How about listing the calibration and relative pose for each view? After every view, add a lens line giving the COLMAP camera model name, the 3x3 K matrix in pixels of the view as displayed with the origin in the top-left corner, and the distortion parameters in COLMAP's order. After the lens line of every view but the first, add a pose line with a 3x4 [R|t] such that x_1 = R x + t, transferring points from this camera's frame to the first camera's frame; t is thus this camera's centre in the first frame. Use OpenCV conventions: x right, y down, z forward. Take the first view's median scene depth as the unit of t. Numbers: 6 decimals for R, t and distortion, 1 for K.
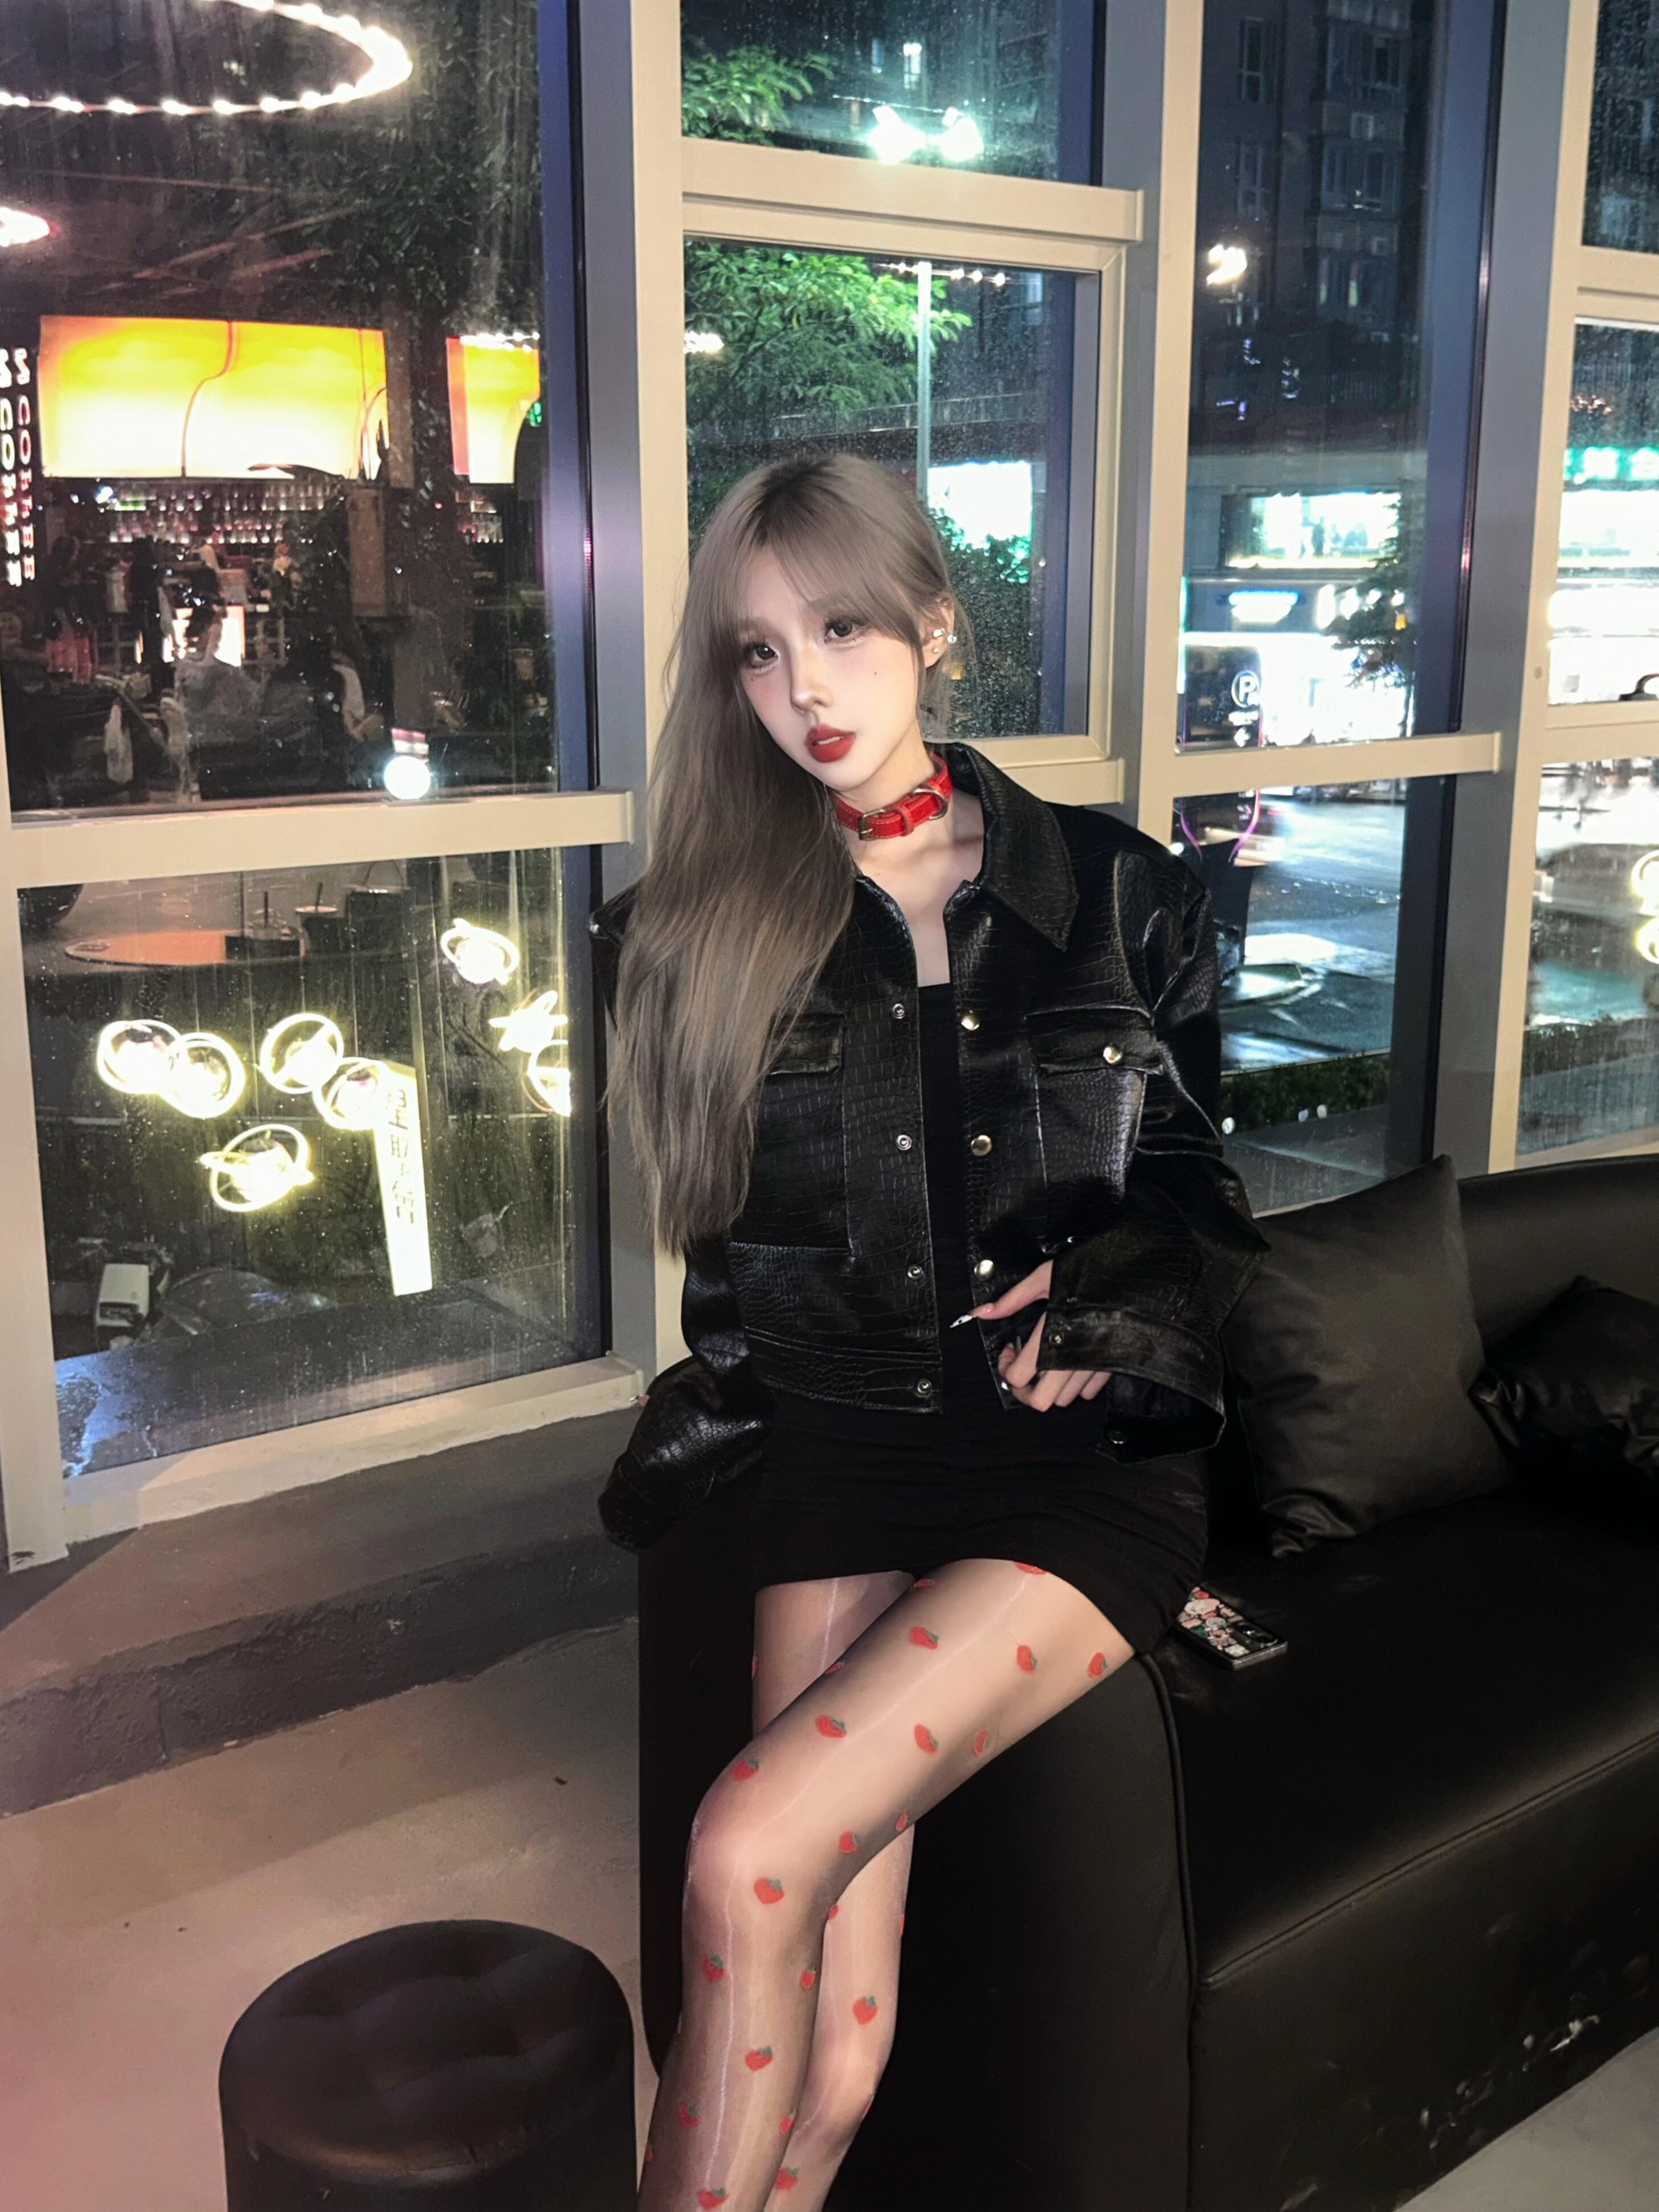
lens RADIAL K [[2063.6, 0, 834.0], [0, 2063.6, 1044.1], [0, 0, 1]] dist [0.093077, -0.260037]
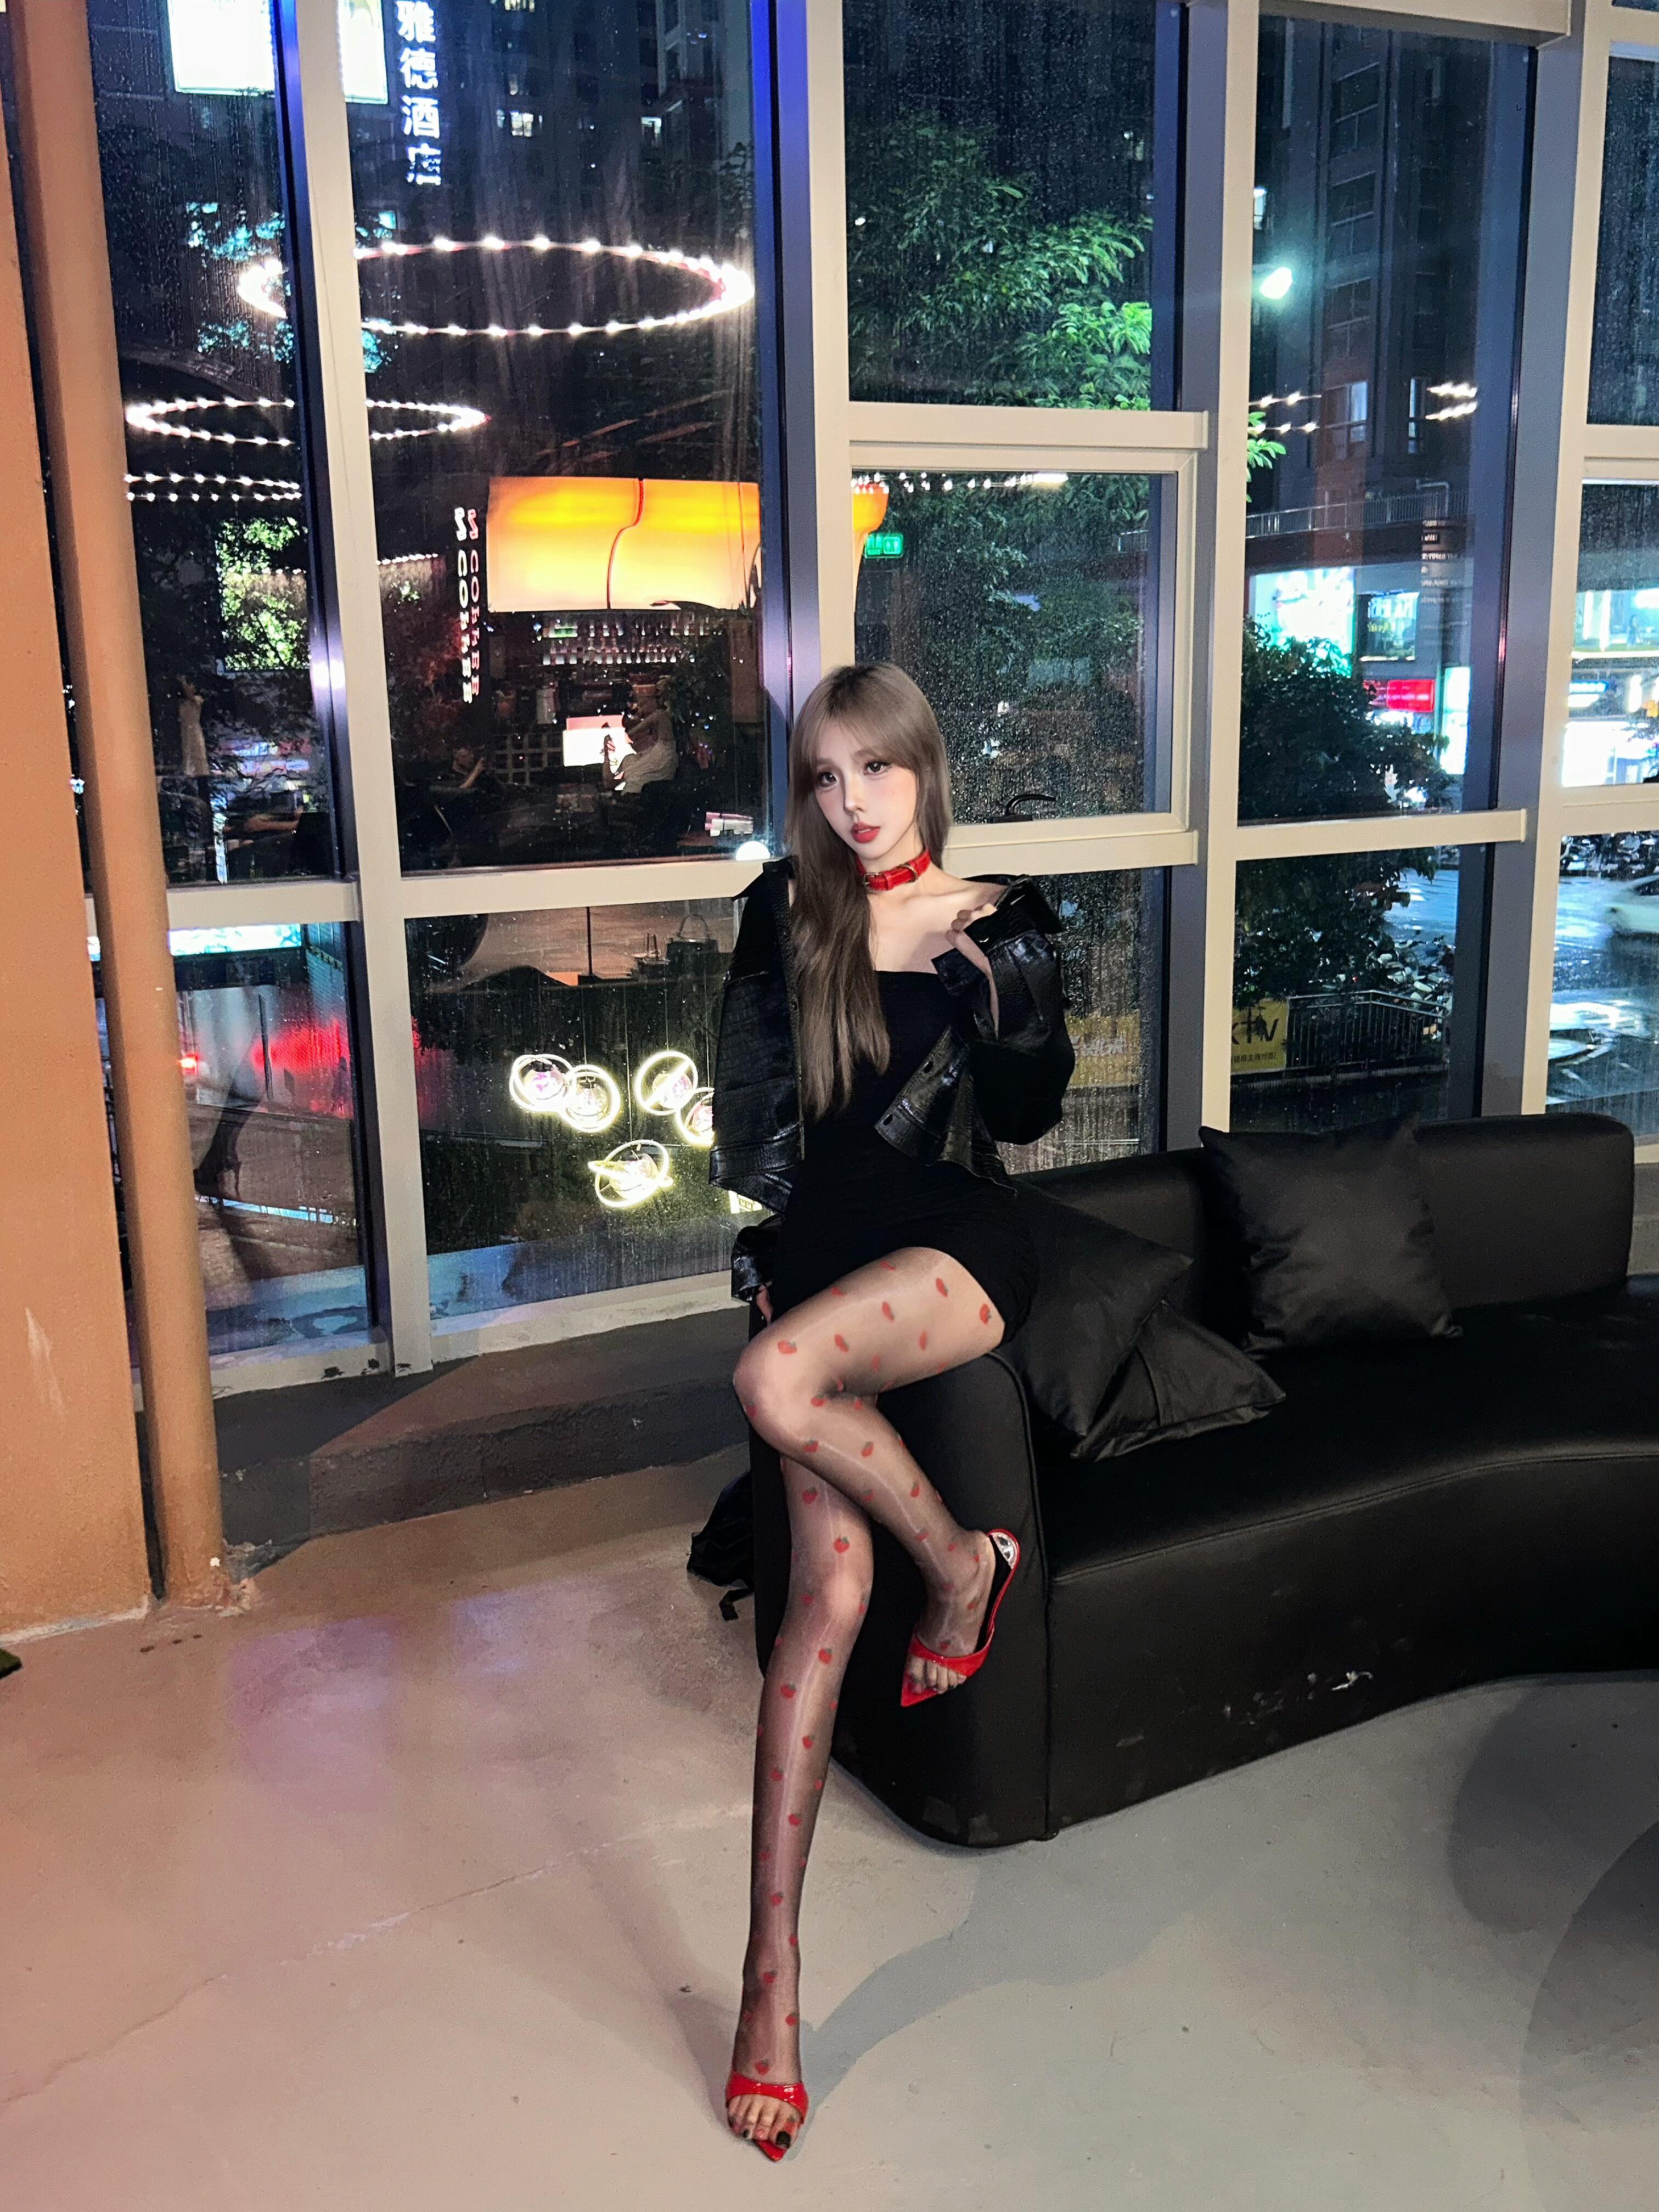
lens RADIAL K [[1977.1, 0, 829.5], [0, 1977.1, 1106.0], [0, 0, 1]] dist [-0.011724, -0.015050]
pose [[0.979927, 0.017428, -0.198596, 0.069704], [-0.018490, 0.999823, -0.003495, 0.020378], [0.198500, 0.007097, 0.980075, -0.123741]]
